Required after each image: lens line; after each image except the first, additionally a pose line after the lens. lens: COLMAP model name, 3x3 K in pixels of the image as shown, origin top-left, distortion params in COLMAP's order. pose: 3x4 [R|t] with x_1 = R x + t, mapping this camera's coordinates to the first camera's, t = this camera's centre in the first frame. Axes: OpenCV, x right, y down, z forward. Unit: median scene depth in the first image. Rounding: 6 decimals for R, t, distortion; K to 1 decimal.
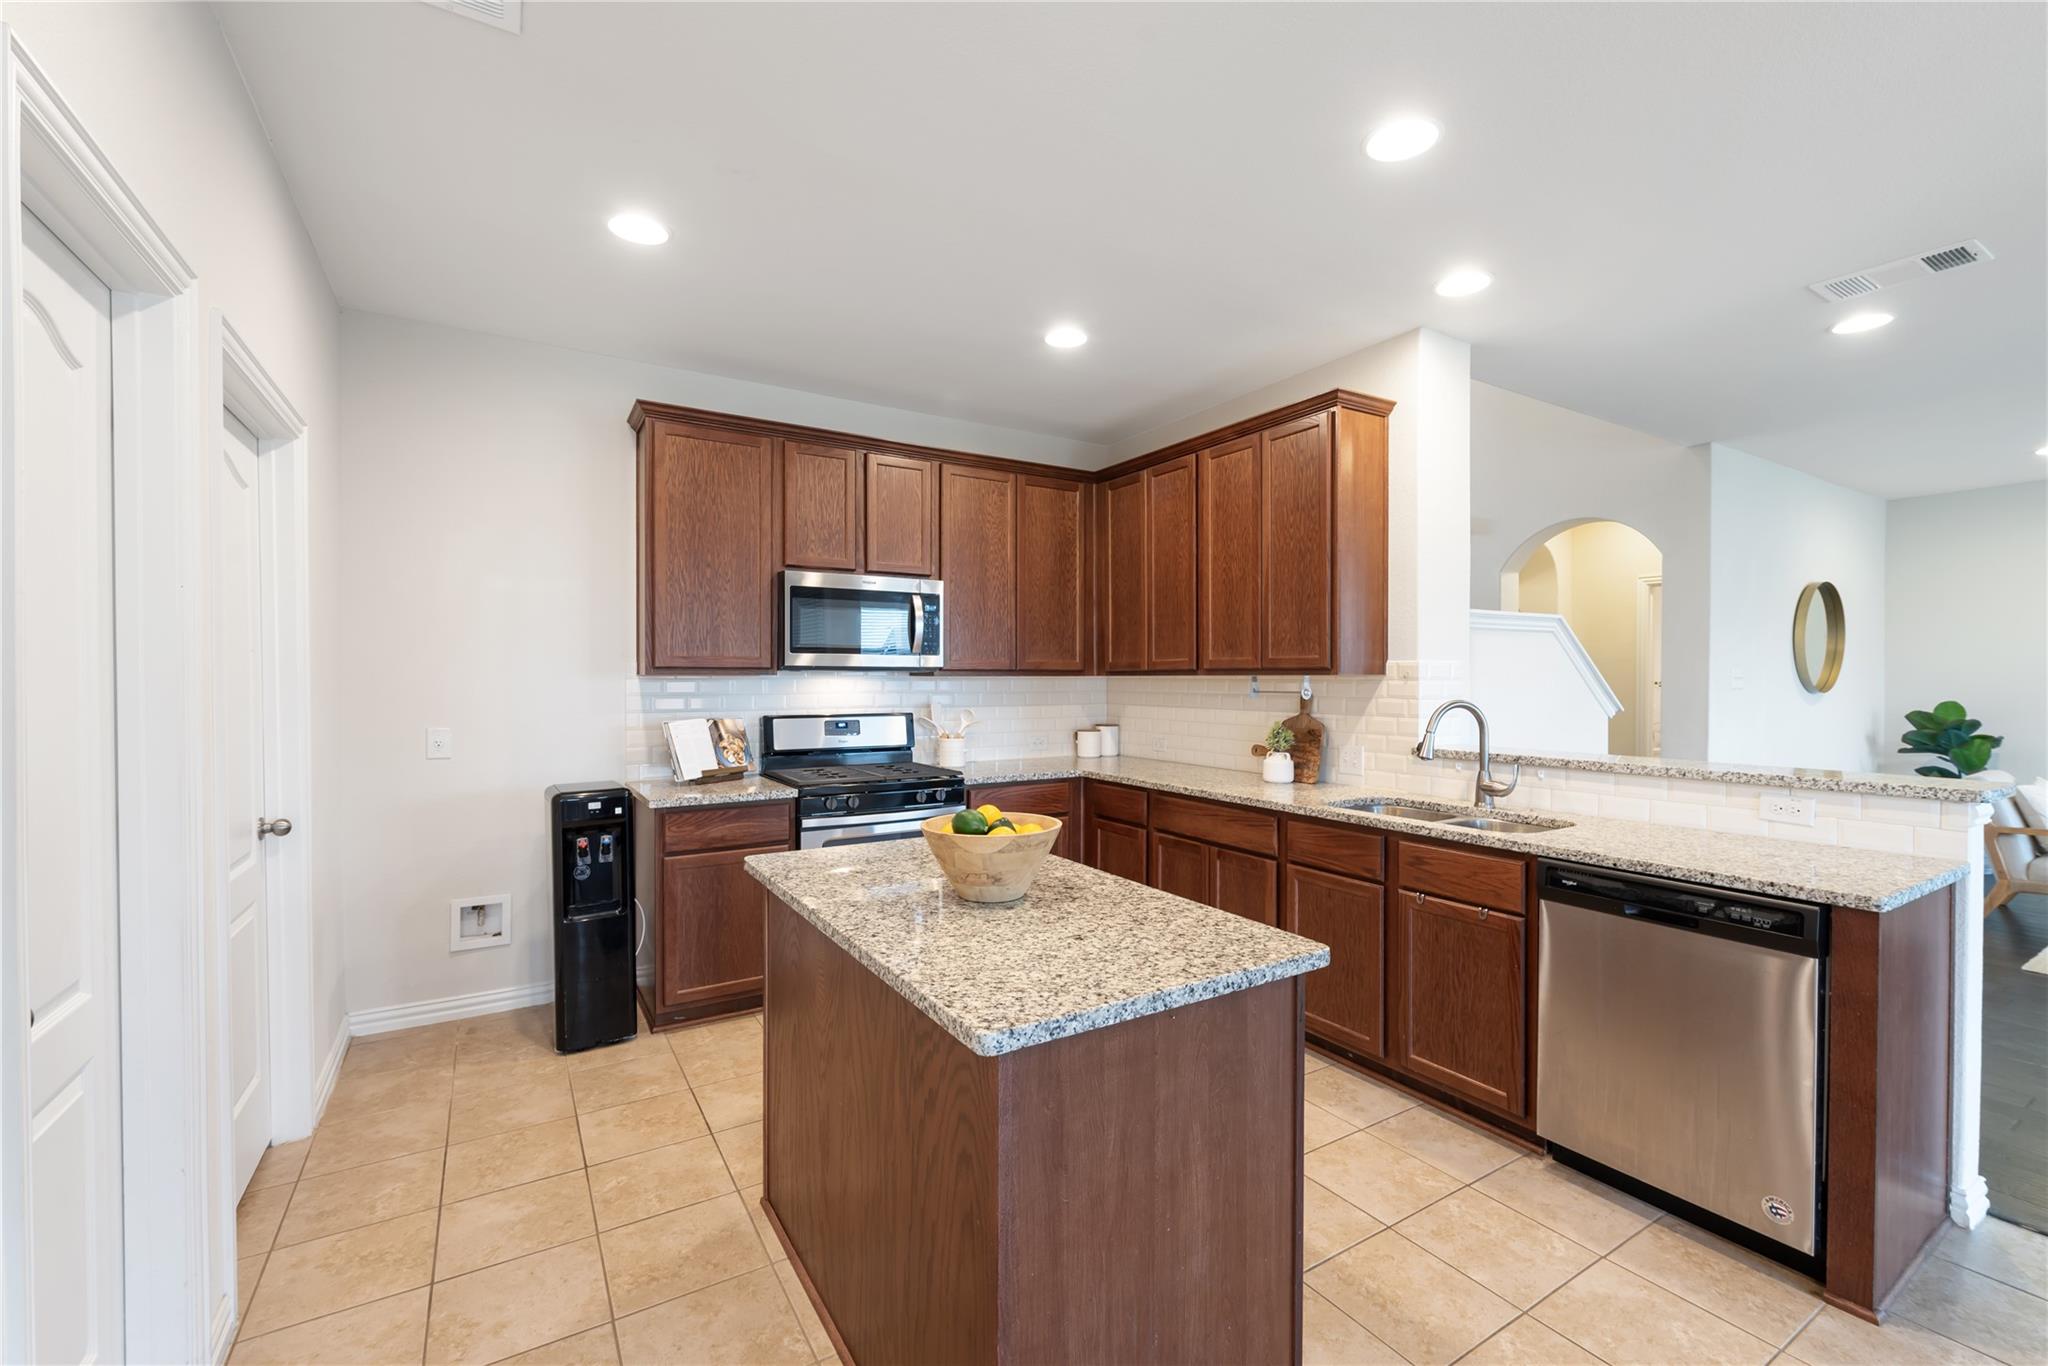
lens RADIAL K [[864.3, 0, 1031.6], [0, 864.3, 690.2], [0, 0, 1]] dist [0.000061, 0.000028]
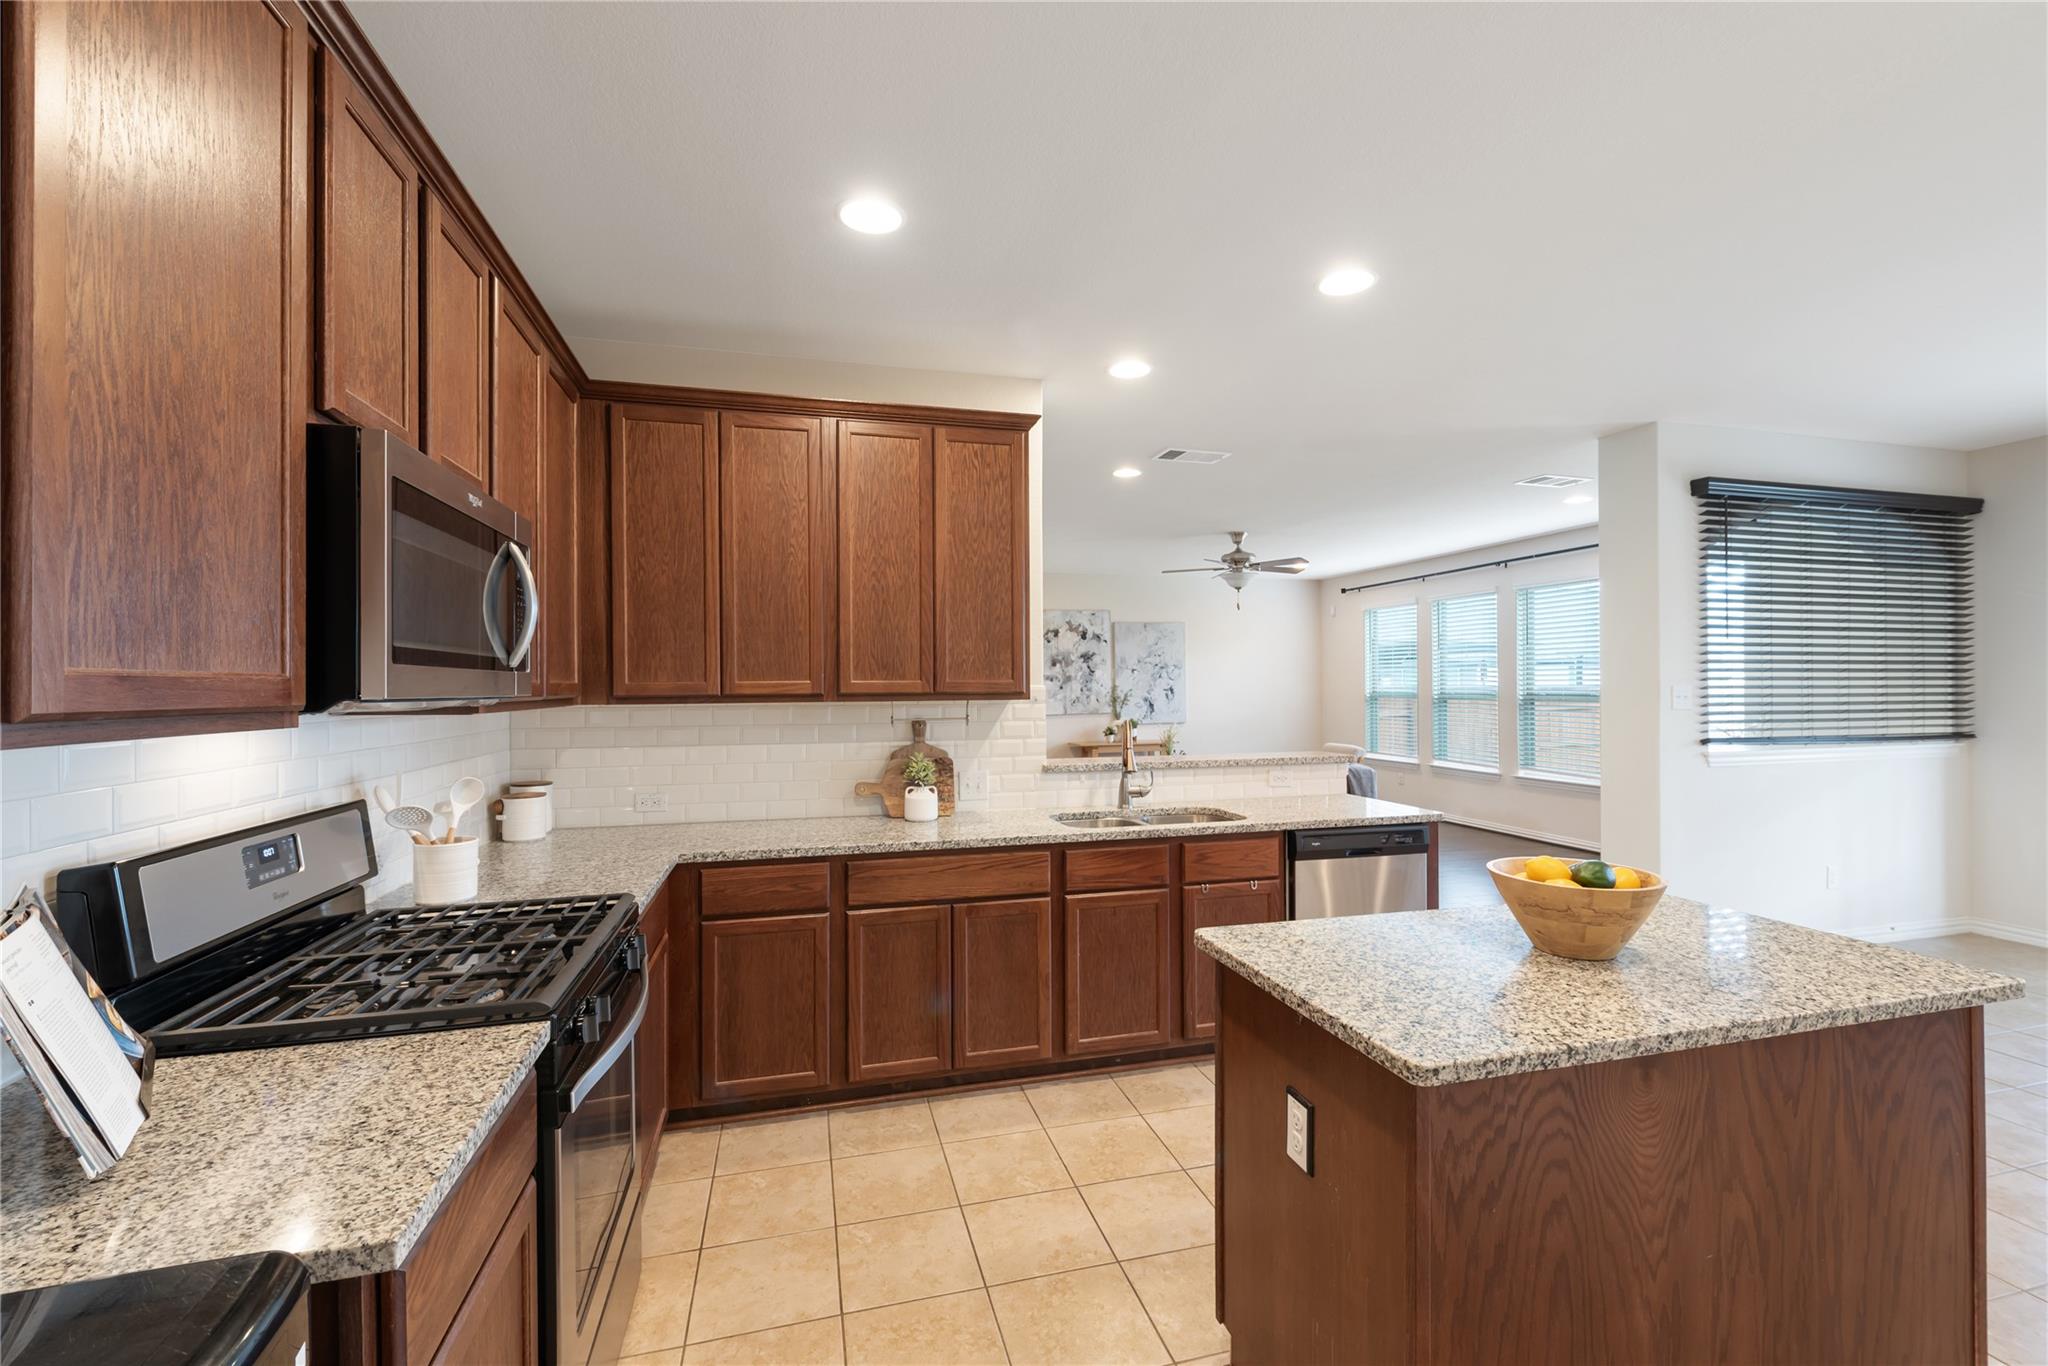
lens RADIAL K [[864.3, 0, 1031.6], [0, 864.3, 690.2], [0, 0, 1]] dist [0.000061, 0.000028]
pose [[0.283365, -0.006815, 0.958988, -0.537361], [0.020198, 0.999795, 0.001137, -0.026391], [-0.958799, 0.019047, 0.283445, 0.632242]]
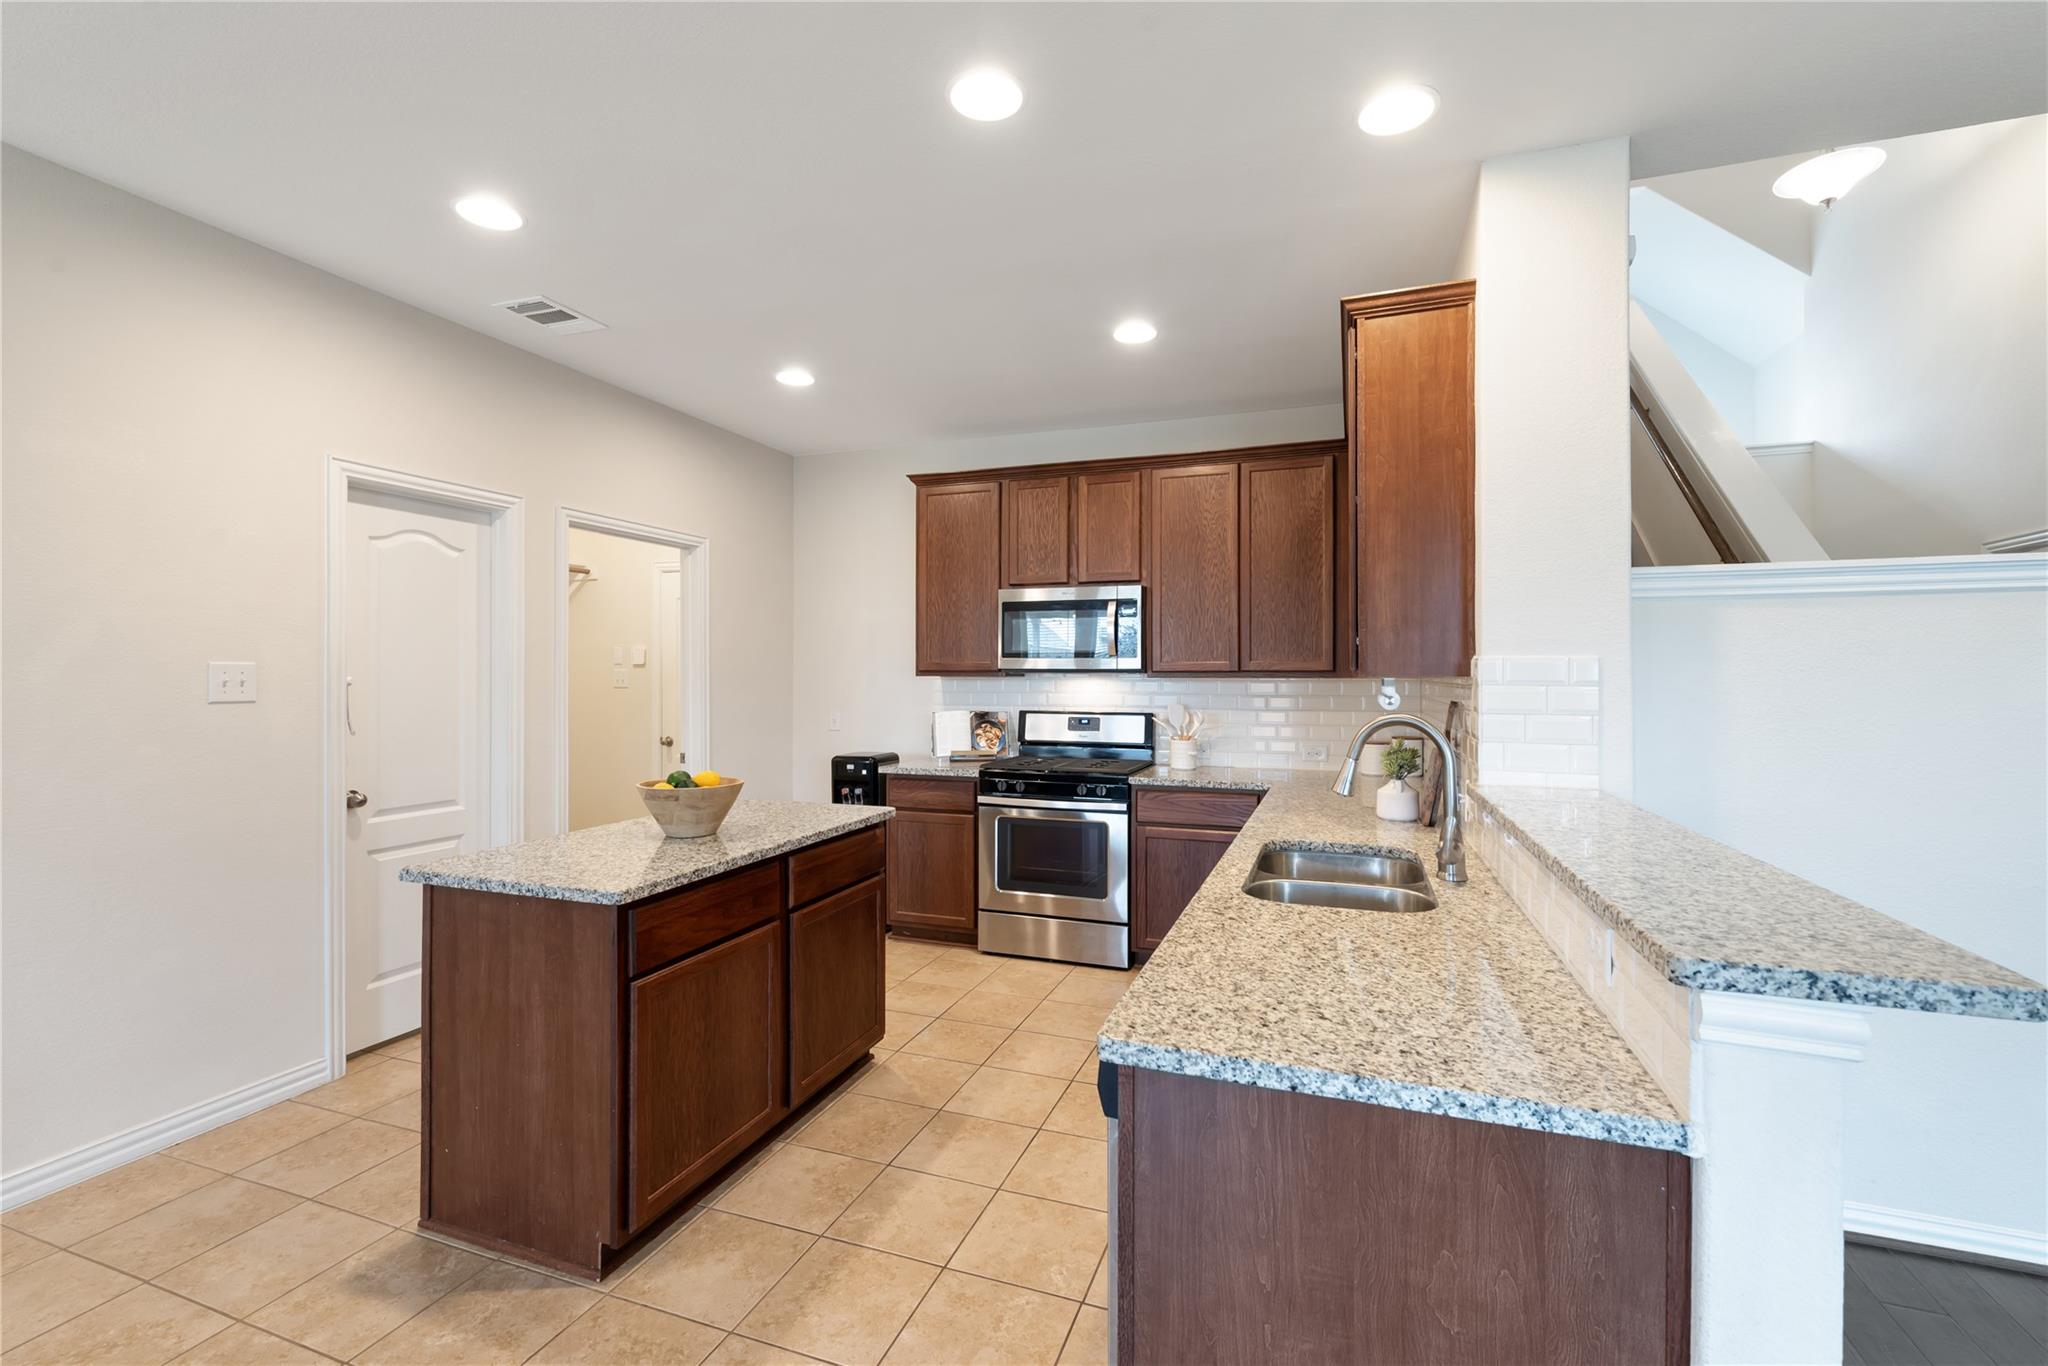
lens RADIAL K [[877.2, 0, 1024.0], [0, 877.2, 683.0], [0, 0, 1]] dist [0.000373, 0.000076]
pose [[0.617504, 0.007534, -0.786531, 0.682438], [-0.015743, 0.999872, -0.002782, -0.005337], [0.786410, 0.014100, 0.617544, 0.266841]]
